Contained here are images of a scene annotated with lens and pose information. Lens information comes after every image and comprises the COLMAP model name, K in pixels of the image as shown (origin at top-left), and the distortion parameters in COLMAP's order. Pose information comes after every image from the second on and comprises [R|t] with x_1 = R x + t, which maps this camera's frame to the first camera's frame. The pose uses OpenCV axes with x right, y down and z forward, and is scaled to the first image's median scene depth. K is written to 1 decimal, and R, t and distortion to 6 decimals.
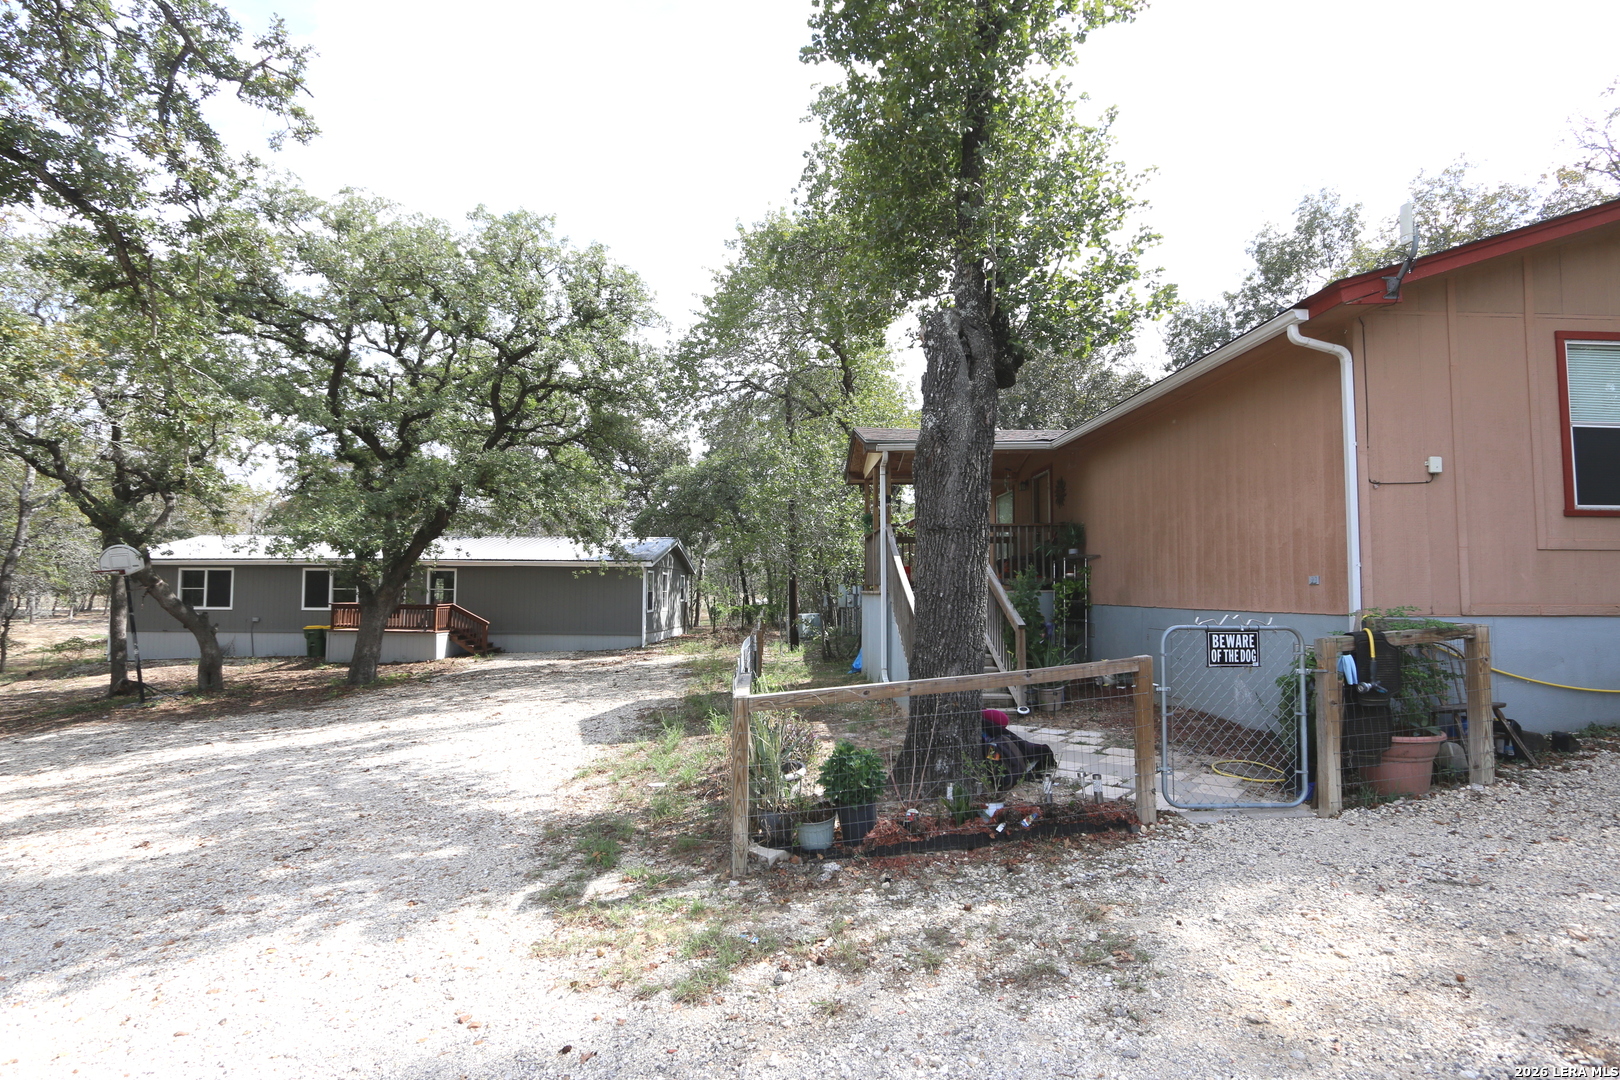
lens RADIAL K [[754.0, 0, 806.5], [0, 754.0, 553.4], [0, 0, 1]] dist [-0.023491, 0.006186]
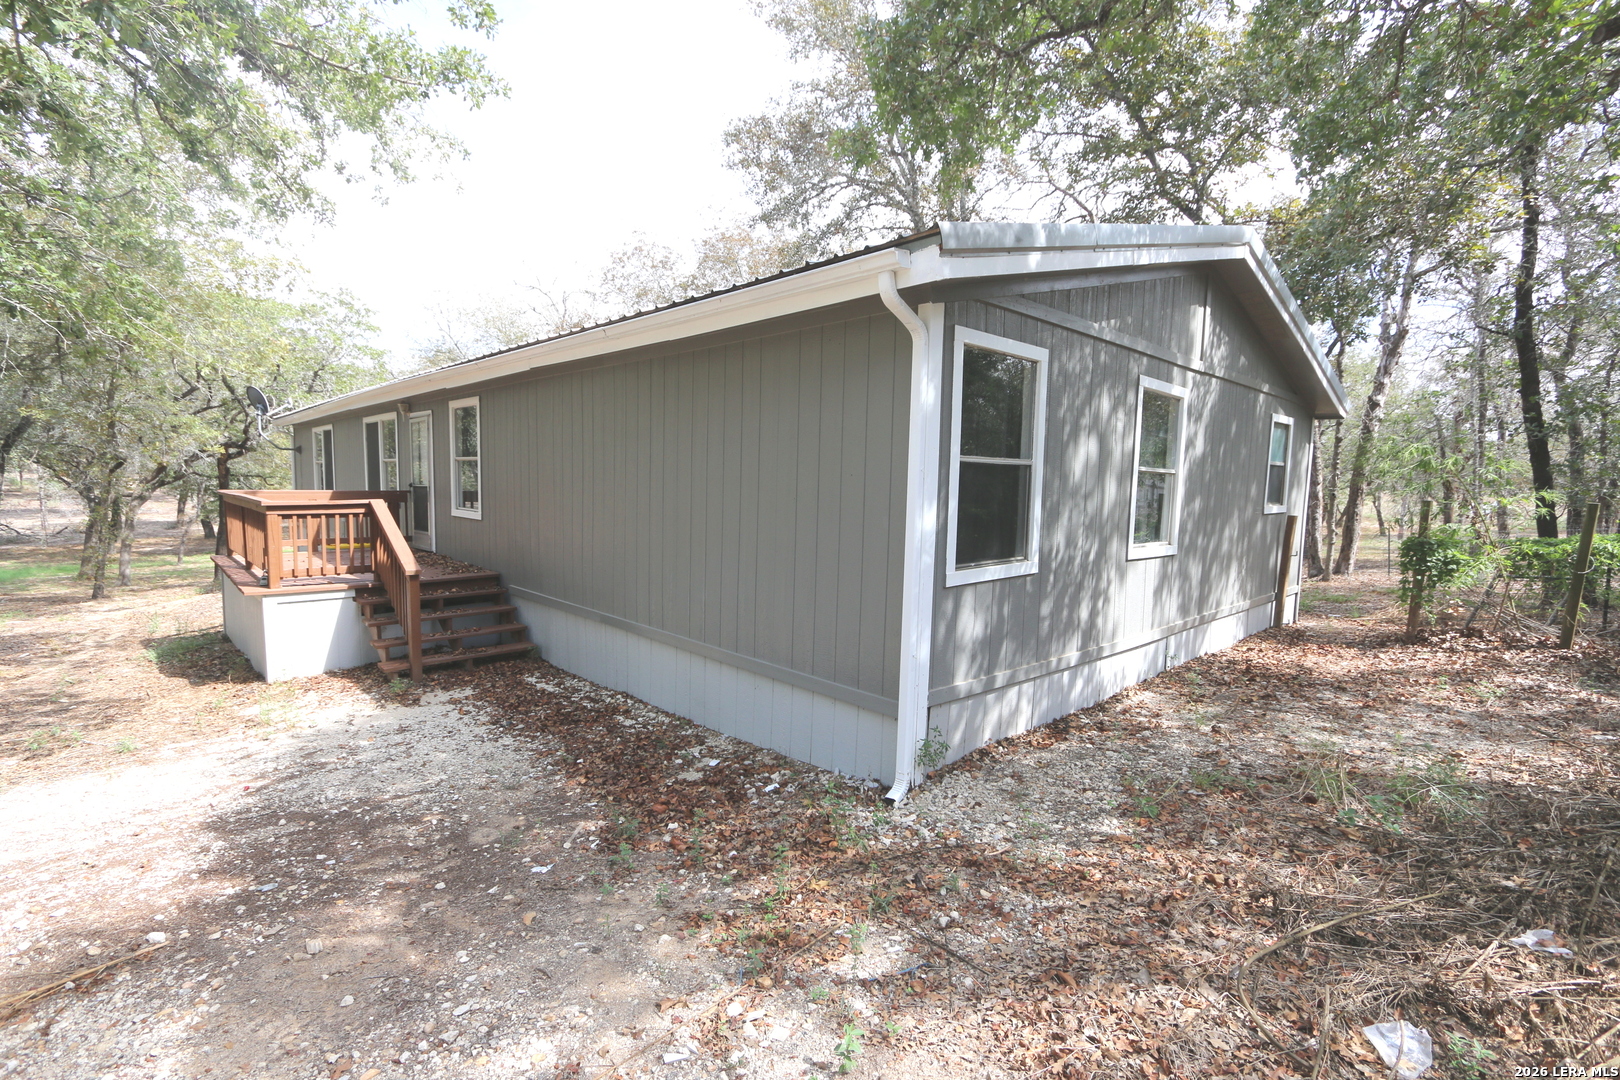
lens RADIAL K [[734.7, 0, 809.9], [0, 734.7, 559.9], [0, 0, 1]] dist [-0.013837, 0.000086]
pose [[0.704173, 0.087675, -0.704594, -0.194593], [0.019415, 0.989598, 0.142543, 0.080056], [0.709763, -0.114055, 0.695146, 1.416609]]
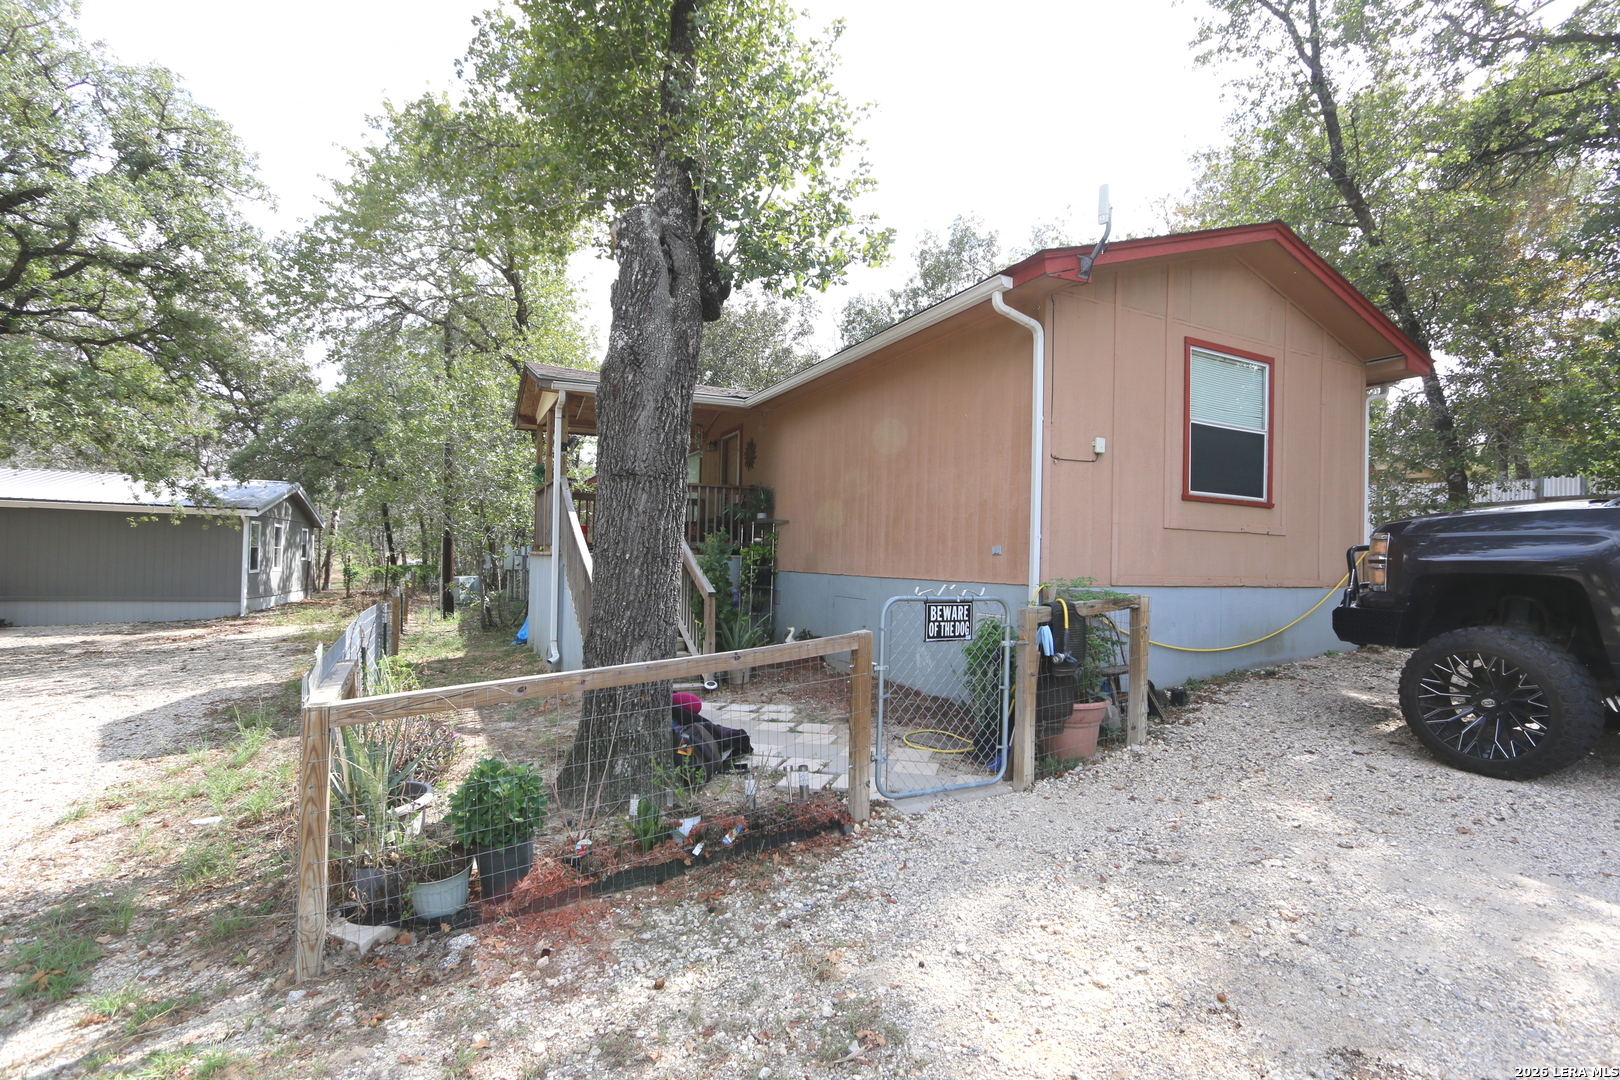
lens RADIAL K [[737.4, 0, 808.5], [0, 737.4, 552.0], [0, 0, 1]] dist [-0.017317, 0.001346]
pose [[0.908765, 0.023040, 0.416671, 0.009502], [-0.041716, 0.998489, 0.035773, 0.004971], [-0.415217, -0.049891, 0.908353, 0.074008]]
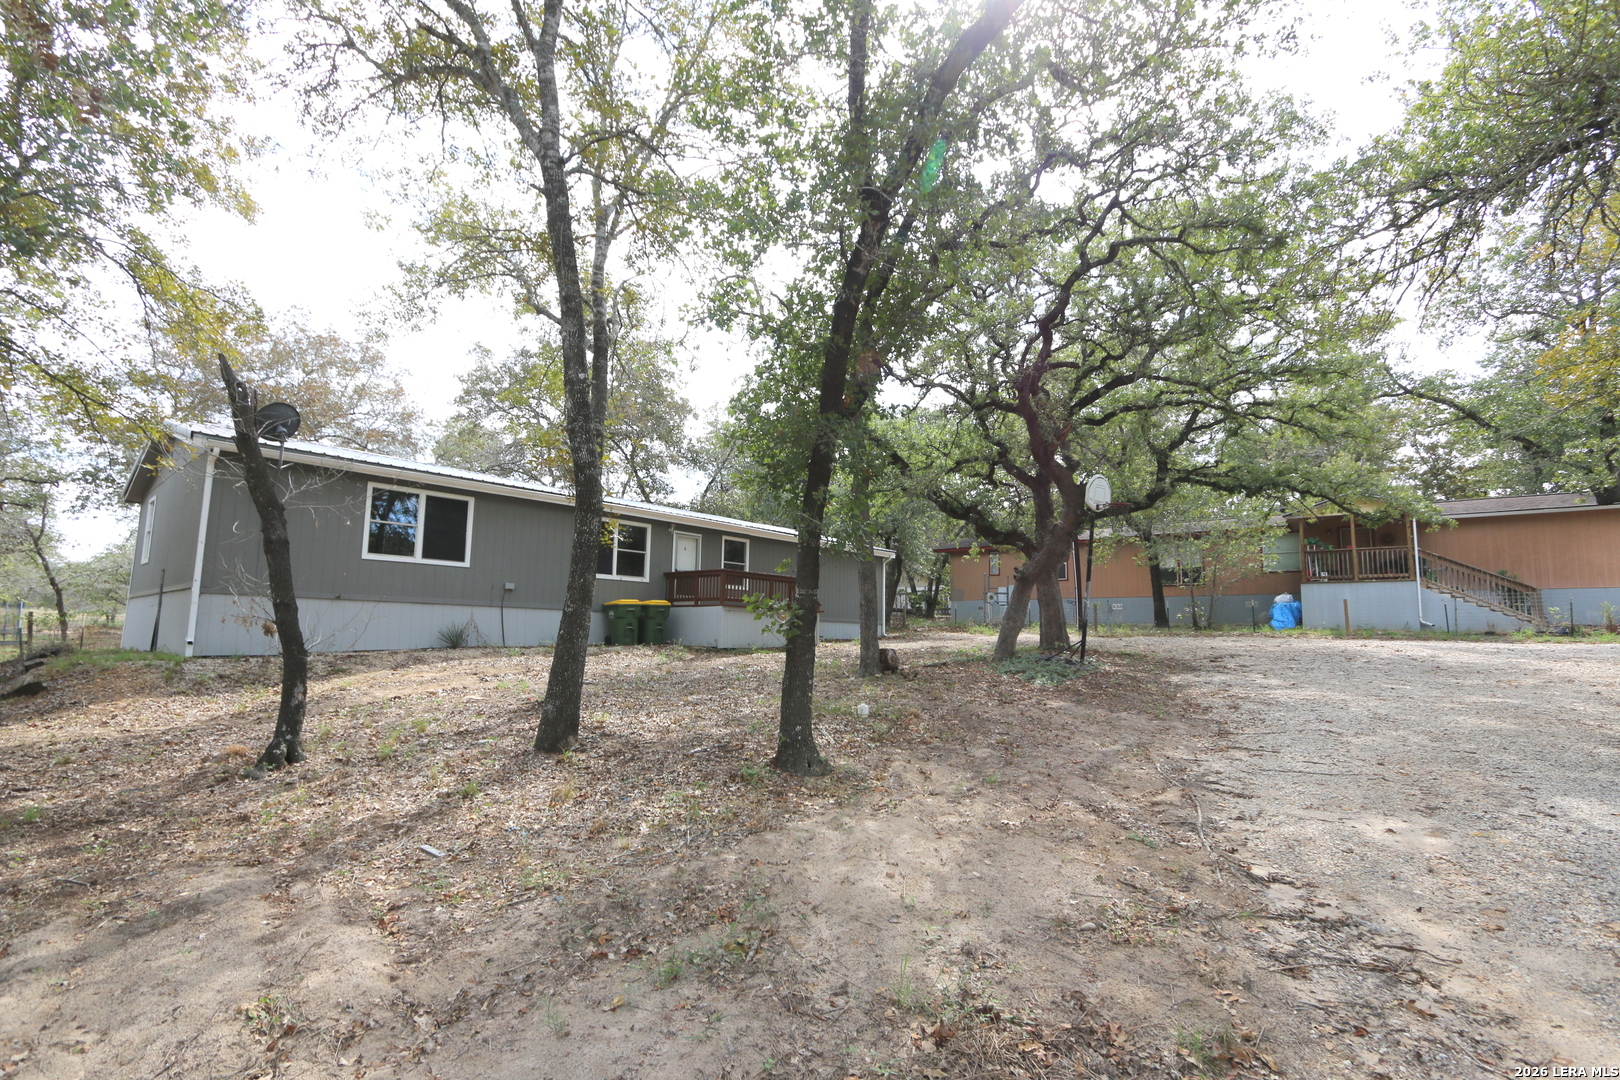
lens RADIAL K [[741.2, 0, 805.7], [0, 741.2, 550.5], [0, 0, 1]] dist [-0.015455, 0.001504]
pose [[0.645177, 0.097338, 0.757807, -1.713922], [-0.053901, 0.995179, -0.081938, 0.157529], [-0.762129, 0.012018, 0.647313, 0.684828]]
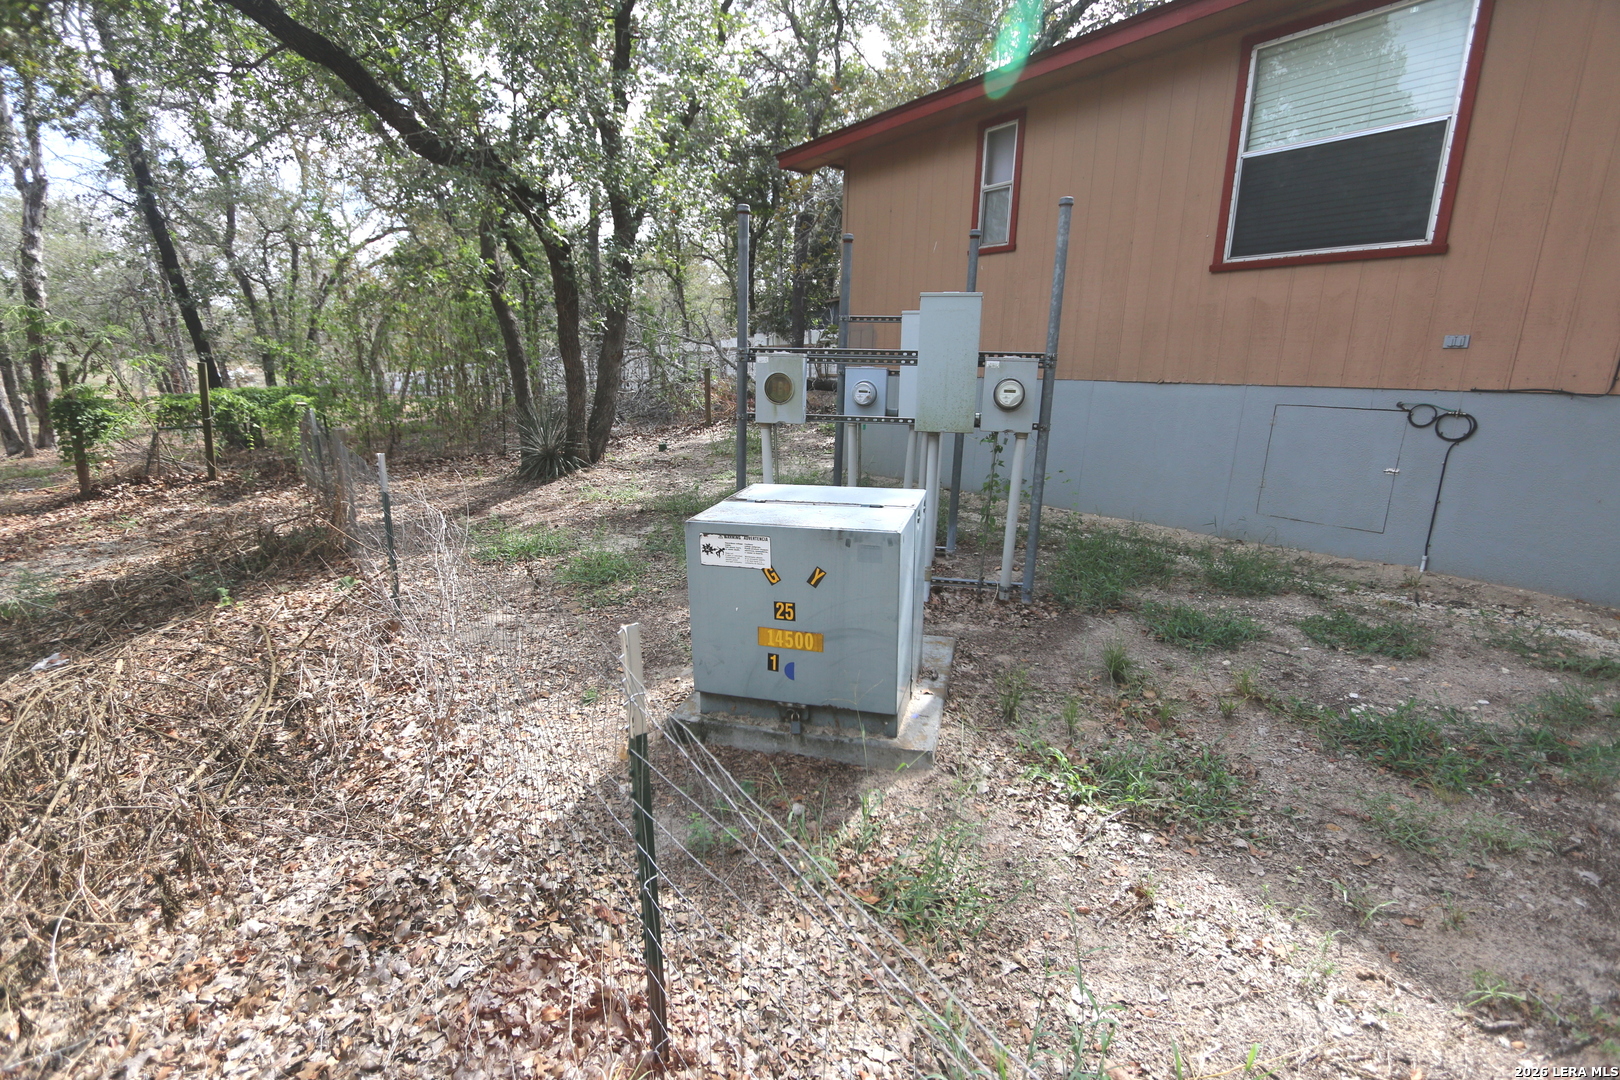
lens RADIAL K [[741.2, 0, 805.7], [0, 741.2, 550.5], [0, 0, 1]] dist [-0.015455, 0.001504]
pose [[0.828204, -0.116751, 0.548131, -0.111654], [-0.047965, 0.959704, 0.276889, 0.077885], [-0.558371, -0.255612, 0.789230, 1.320689]]
